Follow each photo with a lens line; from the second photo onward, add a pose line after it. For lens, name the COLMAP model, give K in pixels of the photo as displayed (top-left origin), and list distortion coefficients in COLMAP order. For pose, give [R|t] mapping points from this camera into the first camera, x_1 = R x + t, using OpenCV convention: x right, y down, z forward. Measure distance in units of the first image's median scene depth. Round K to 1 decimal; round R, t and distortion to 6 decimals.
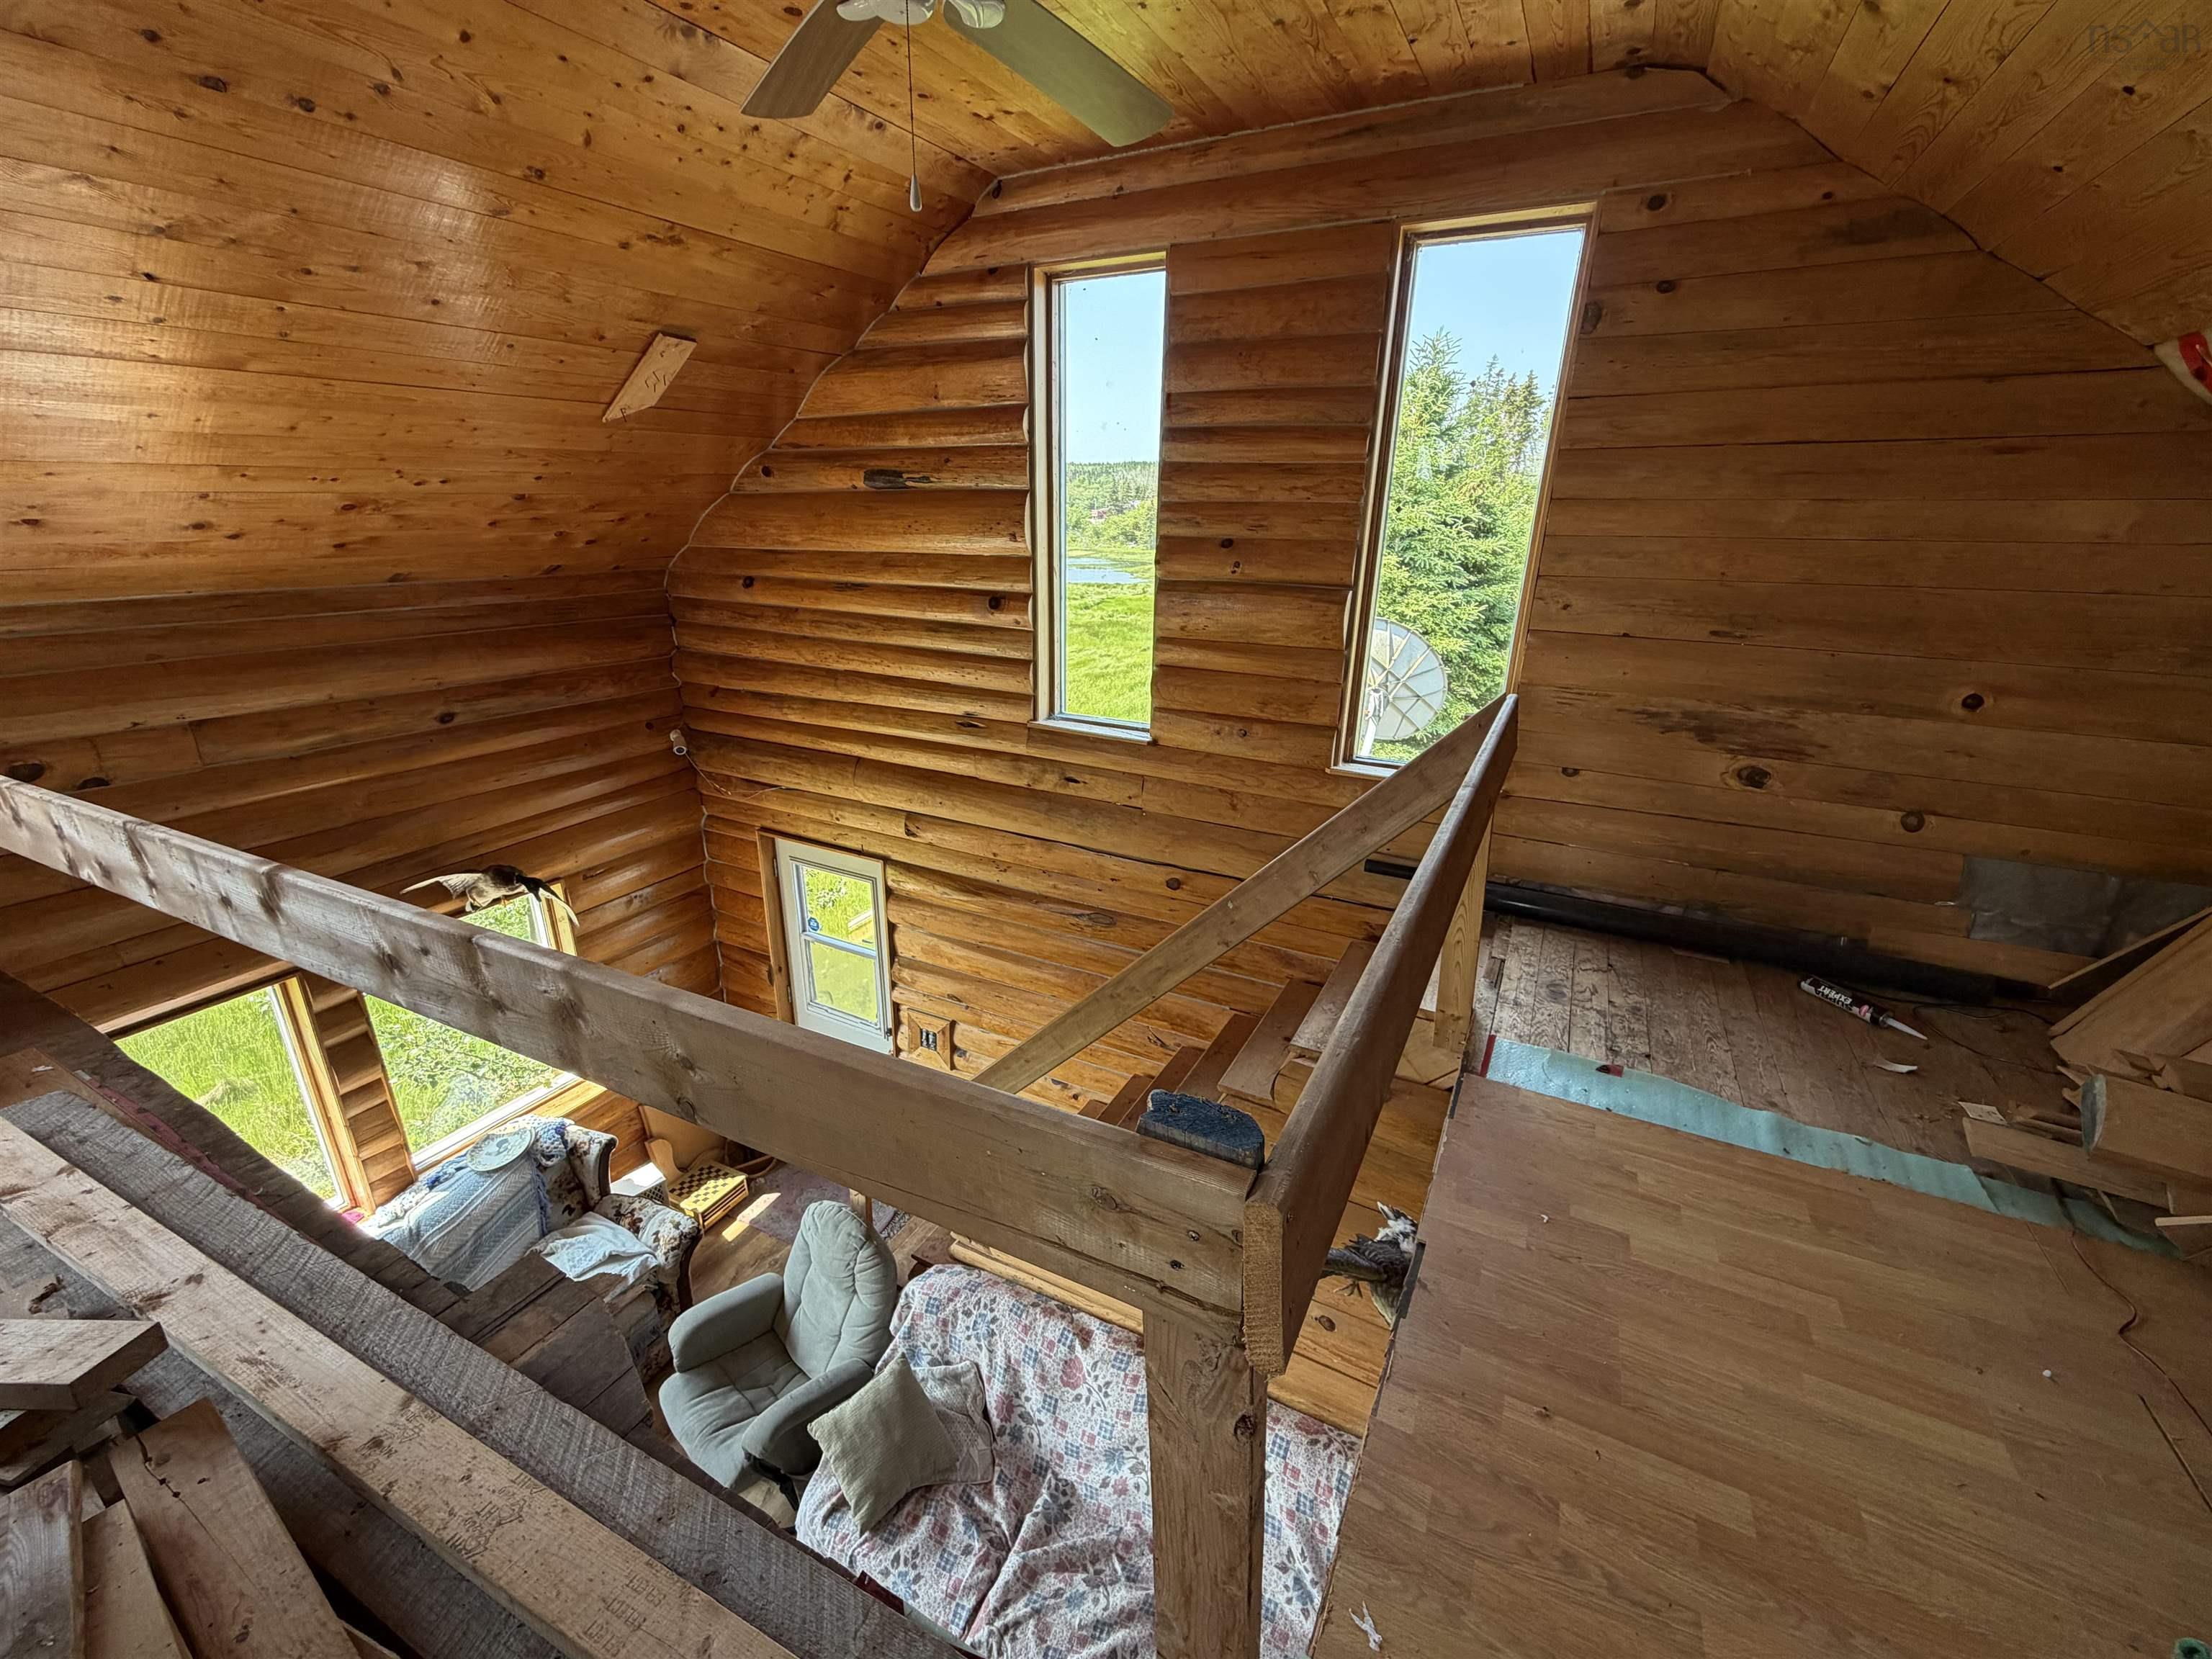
lens RADIAL K [[880.6, 0, 1102.3], [0, 880.6, 828.3], [0, 0, 1]] dist [-0.000648, -0.000048]
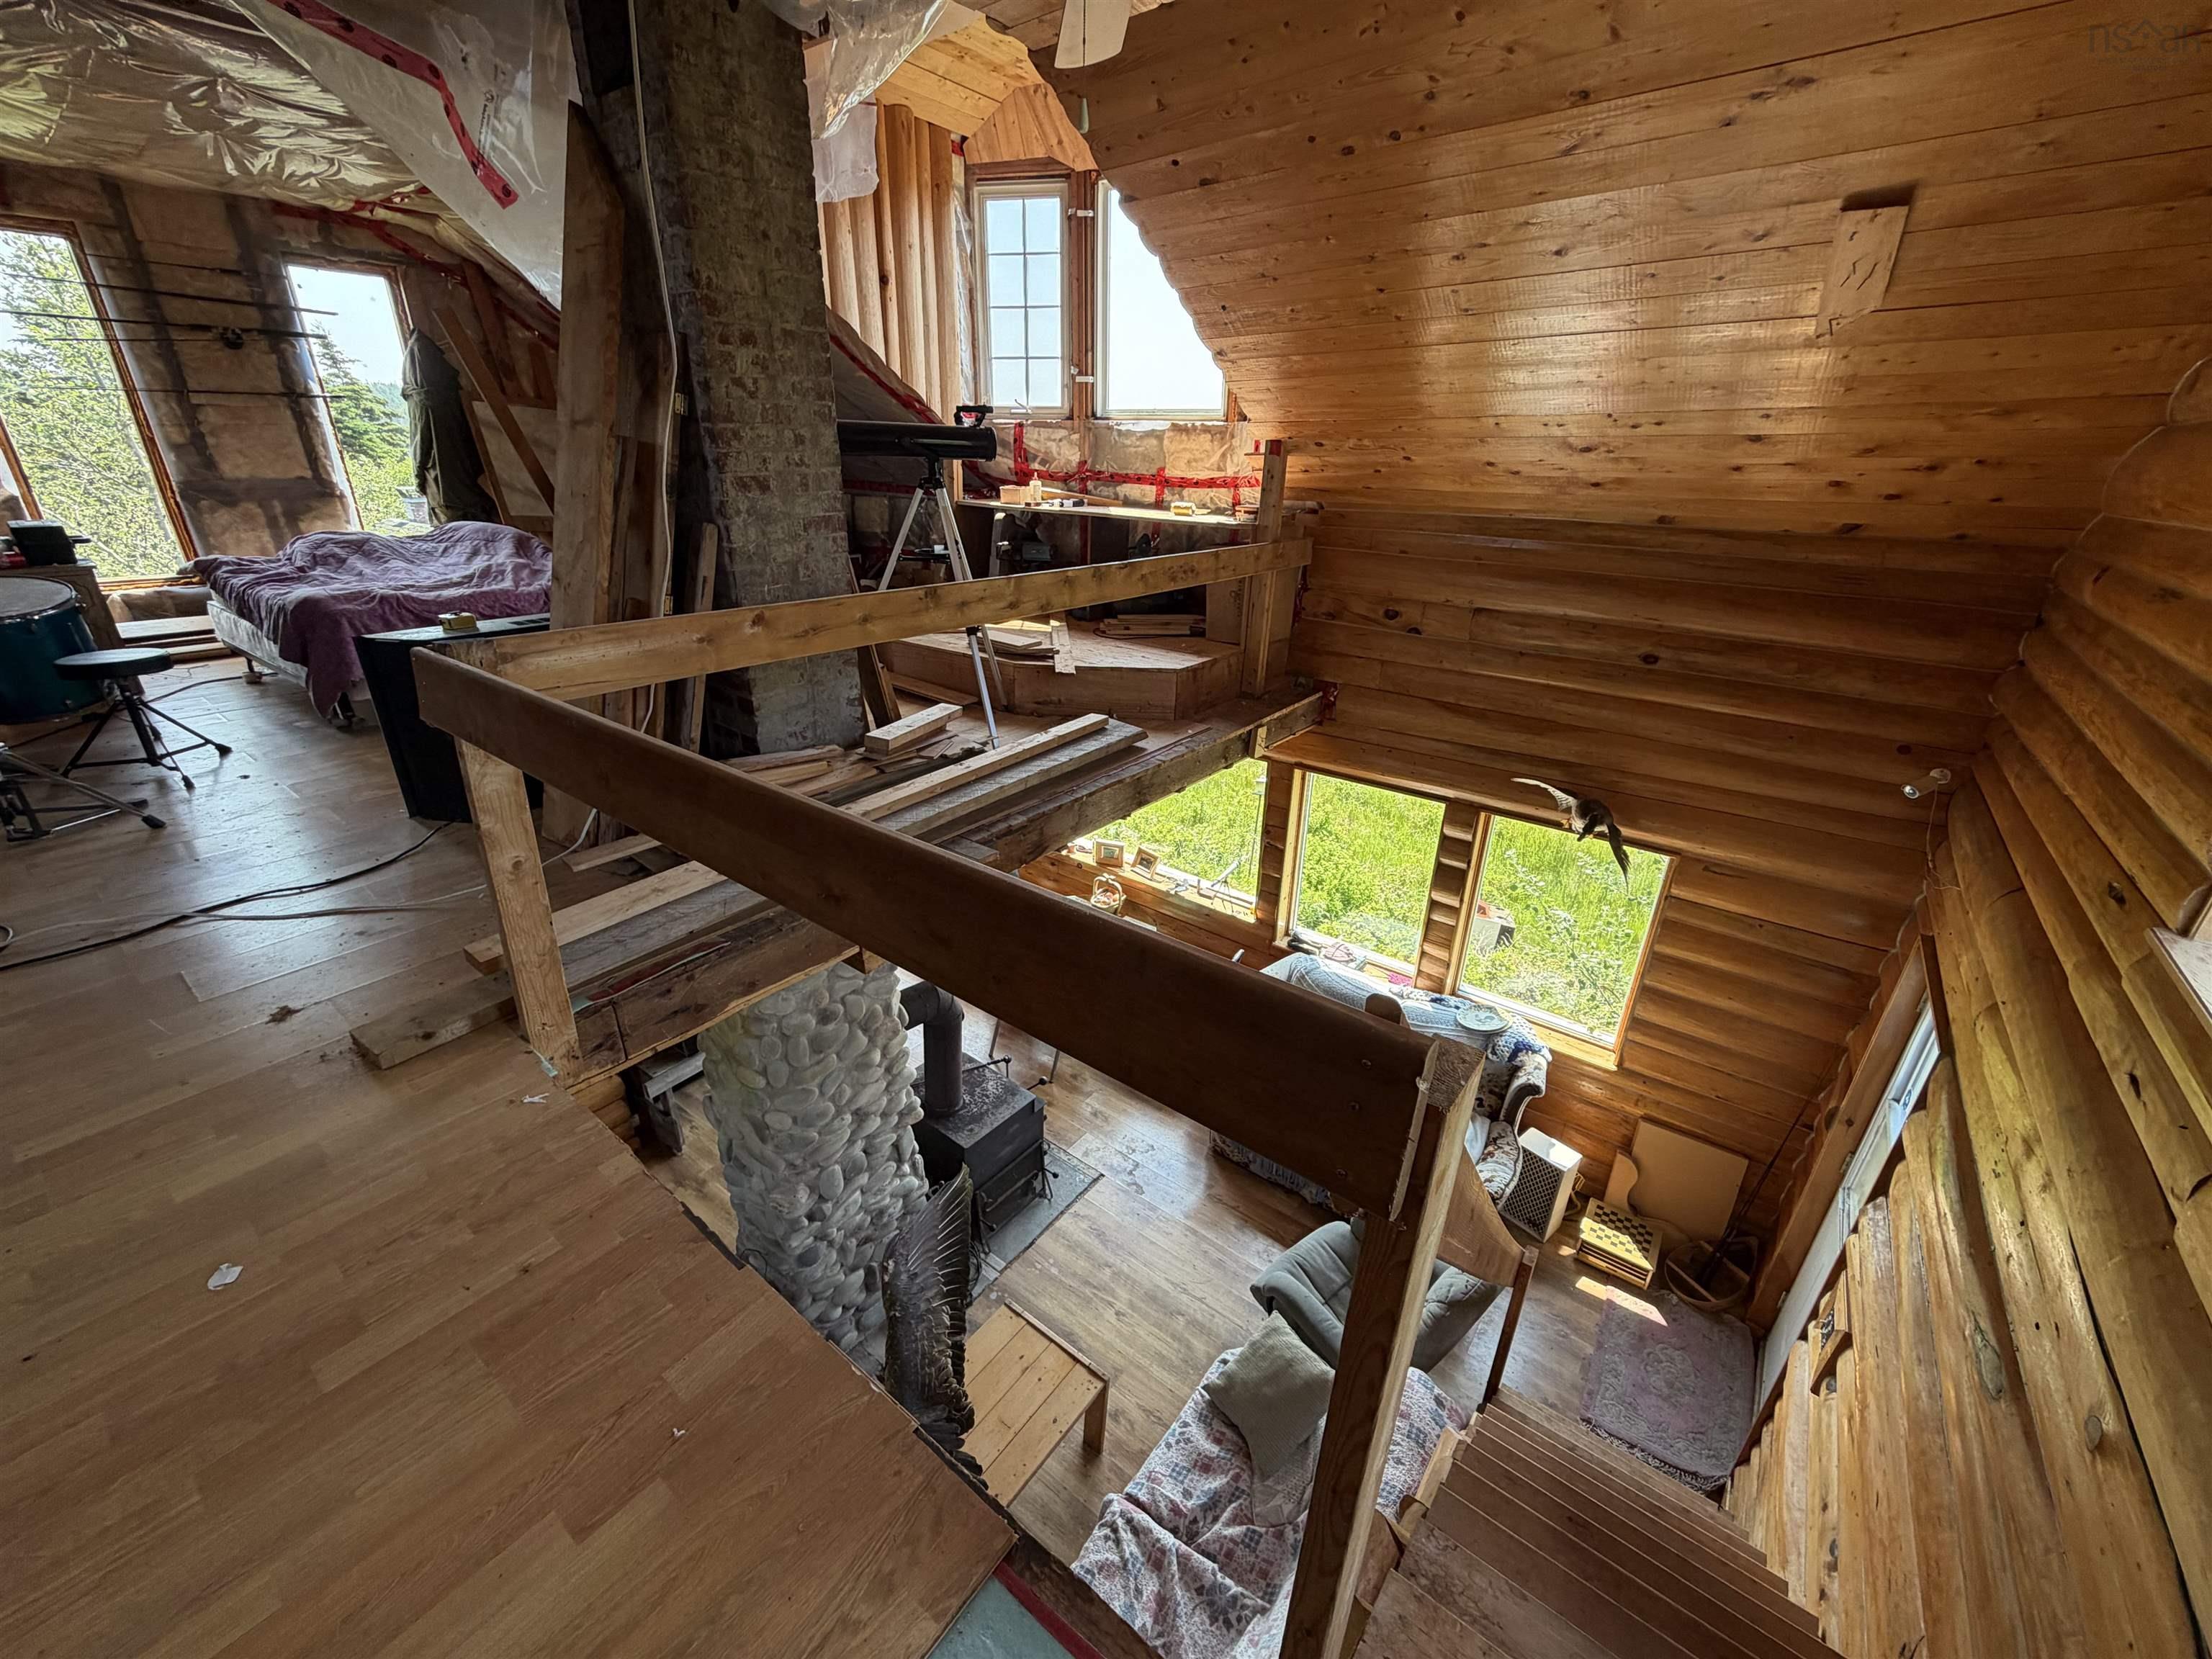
lens RADIAL K [[880.6, 0, 1097.0], [0, 880.6, 828.7], [0, 0, 1]] dist [-0.000648, -0.000048]
pose [[-0.175629, 0.374318, -0.910517, 0.435026], [-0.350970, 0.840312, 0.413154, -0.173974], [0.919769, 0.392126, -0.016208, 0.546805]]
